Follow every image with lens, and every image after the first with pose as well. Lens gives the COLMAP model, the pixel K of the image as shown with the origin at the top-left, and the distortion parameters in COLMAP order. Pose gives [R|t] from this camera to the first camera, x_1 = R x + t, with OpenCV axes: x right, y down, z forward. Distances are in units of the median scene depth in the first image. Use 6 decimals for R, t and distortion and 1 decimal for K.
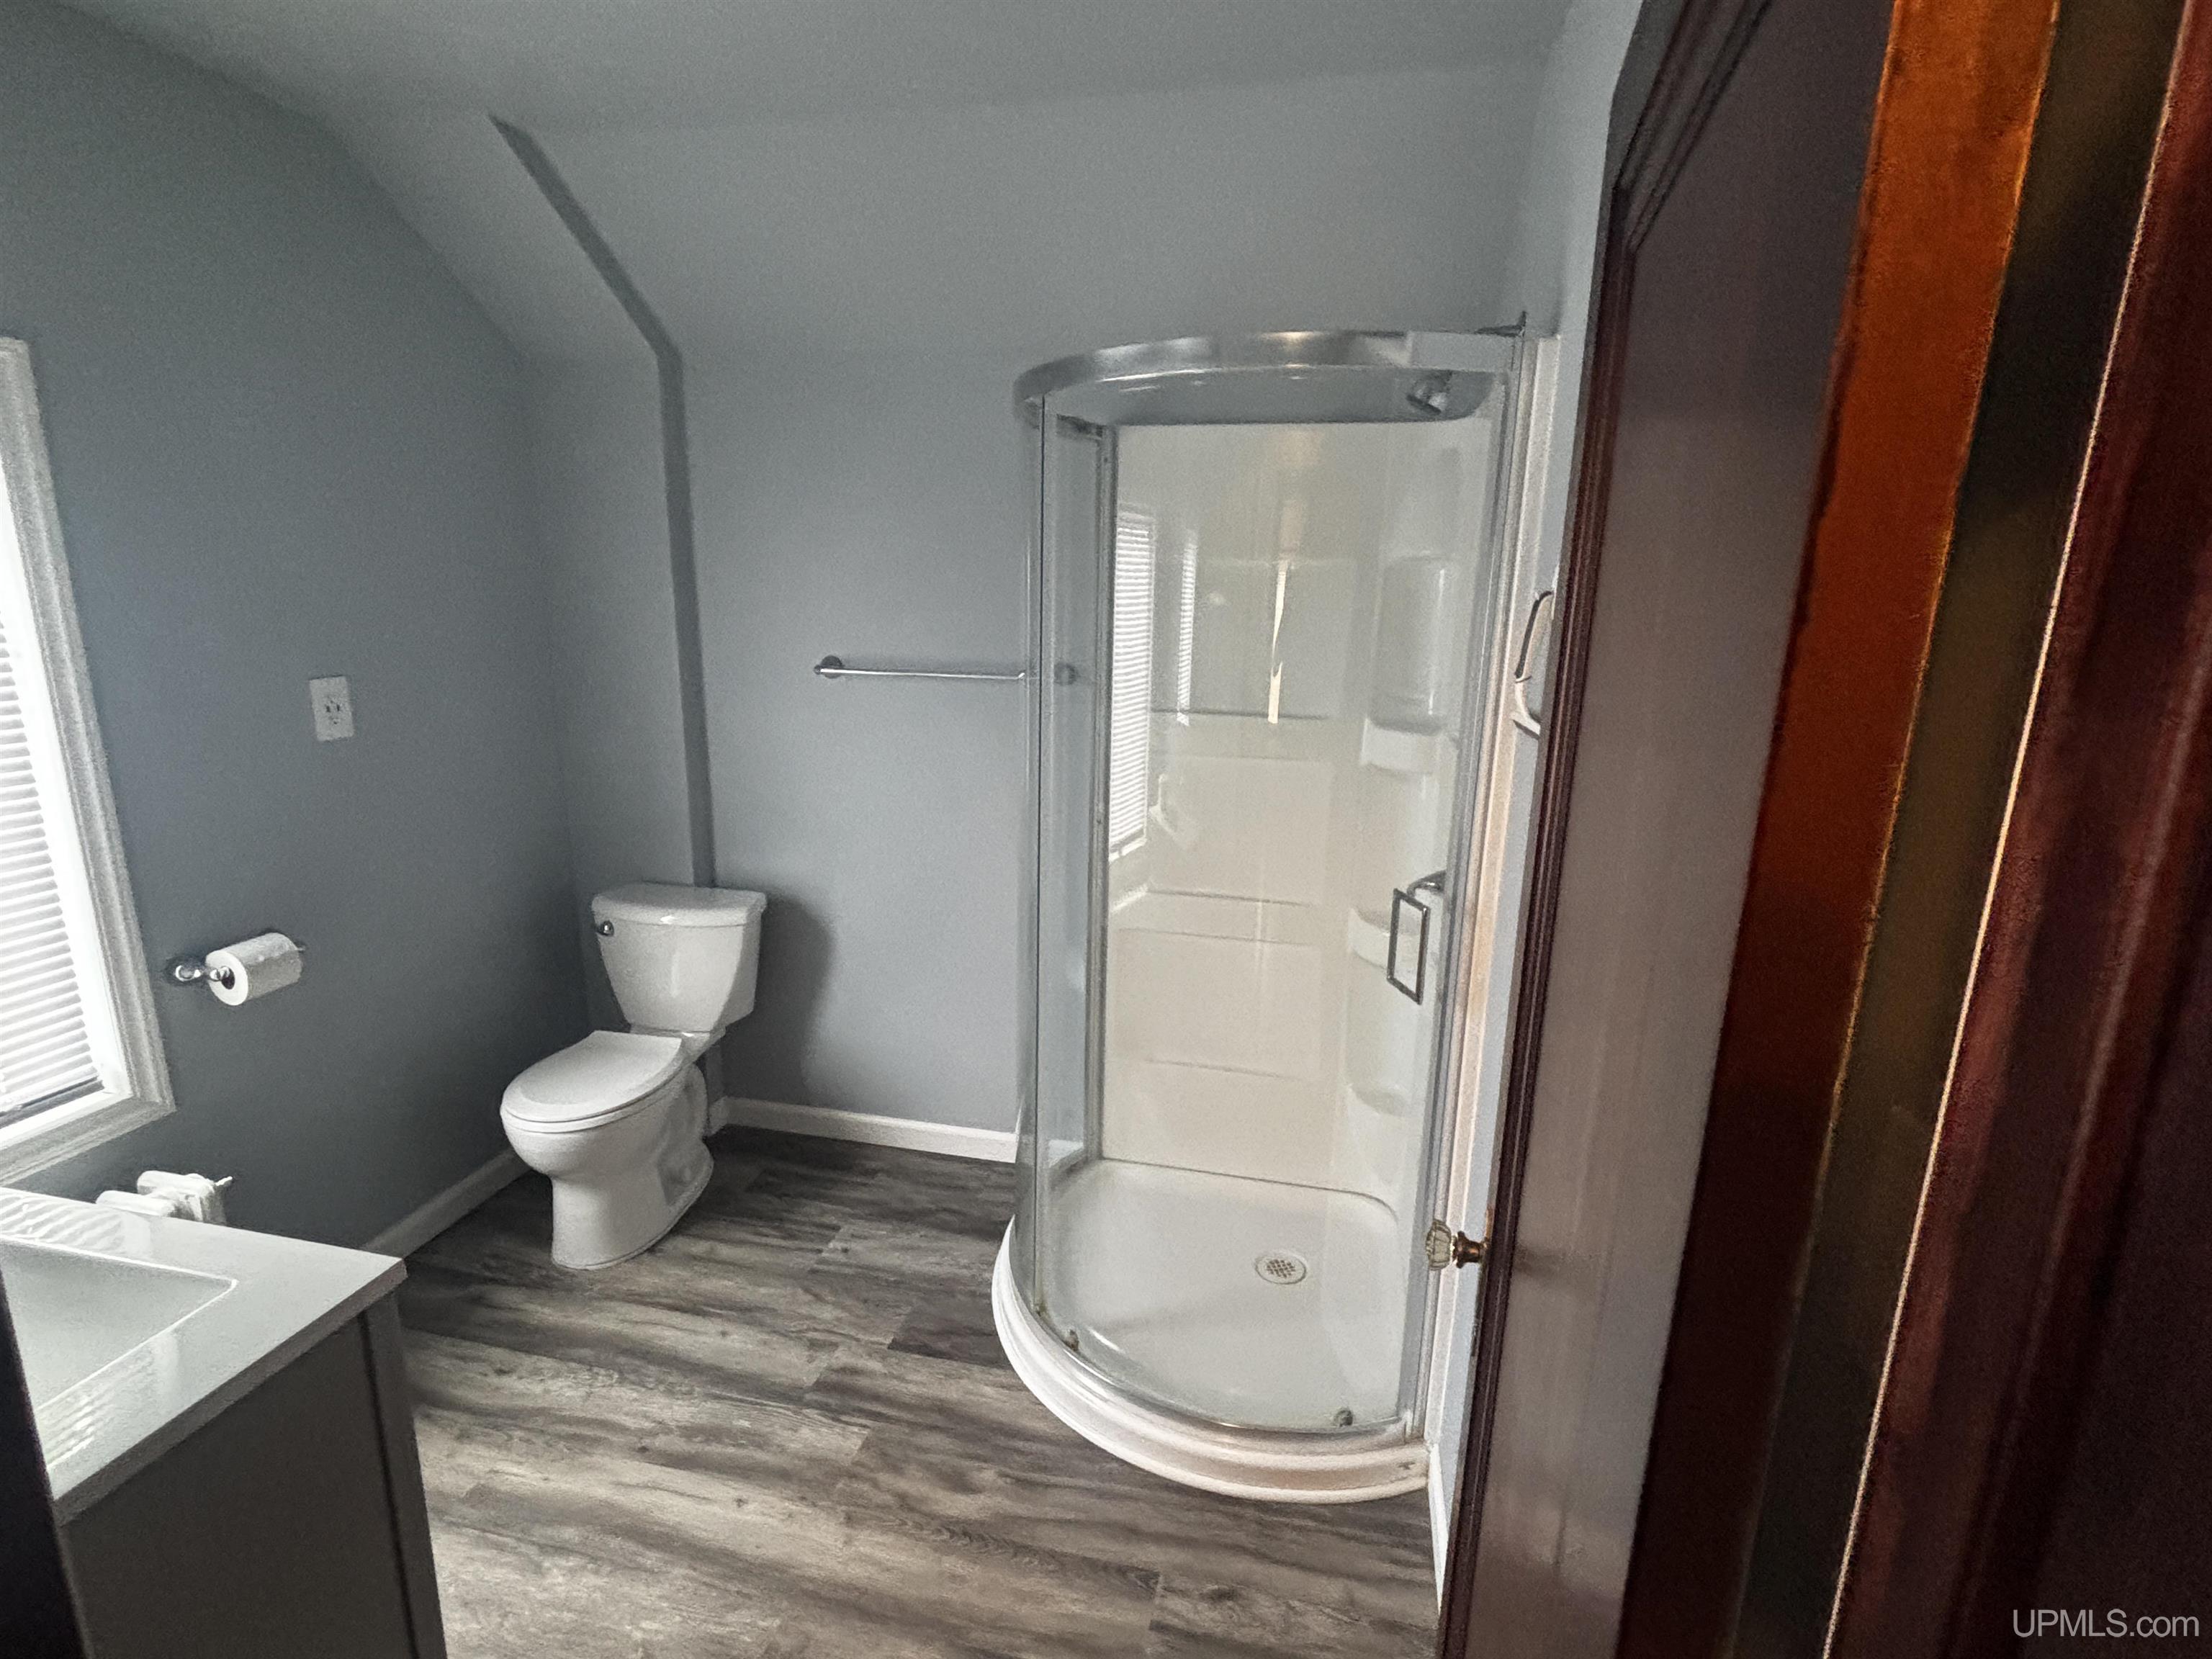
lens RADIAL K [[1058.2, 0, 1105.5], [0, 1058.2, 830.6], [0, 0, 1]] dist [-0.006415, 0.000964]
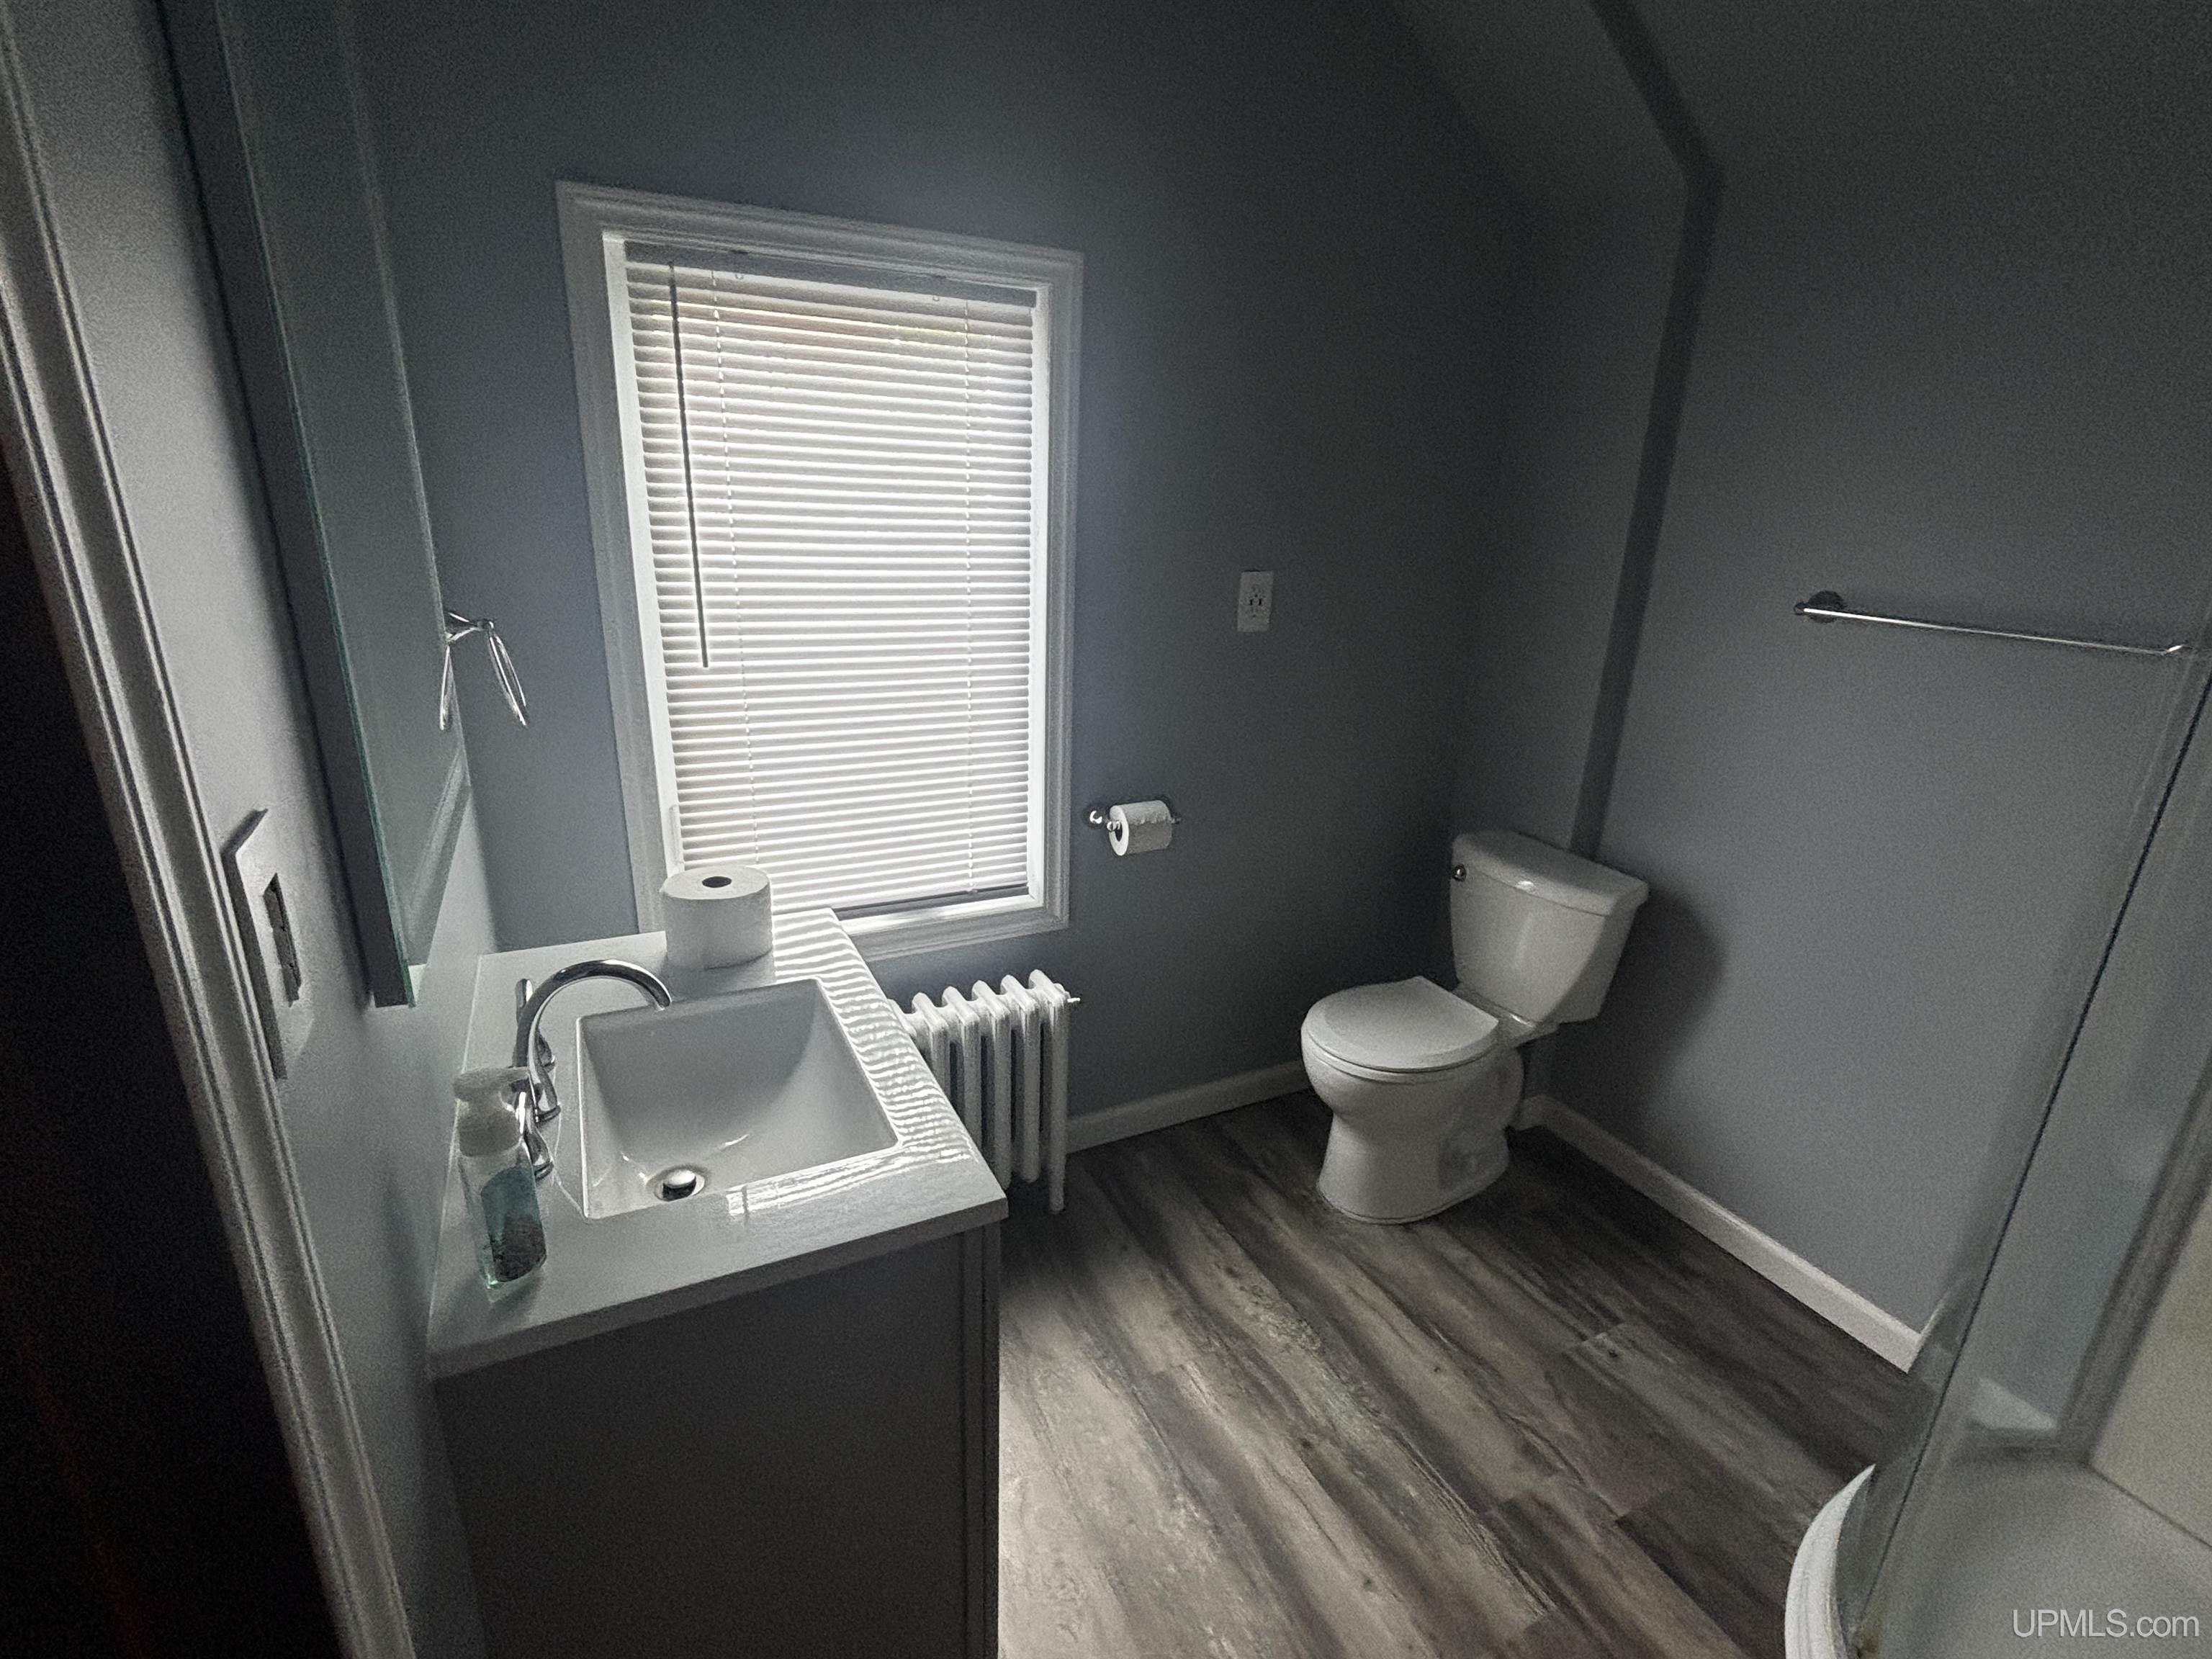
lens RADIAL K [[1058.2, 0, 1119.5], [0, 1058.2, 829.1], [0, 0, 1]] dist [-0.006415, 0.000964]
pose [[0.632089, 0.245614, -0.734941, 0.000136], [-0.195060, 0.968330, 0.155850, -0.031058], [0.749944, 0.044847, 0.659980, 0.204265]]
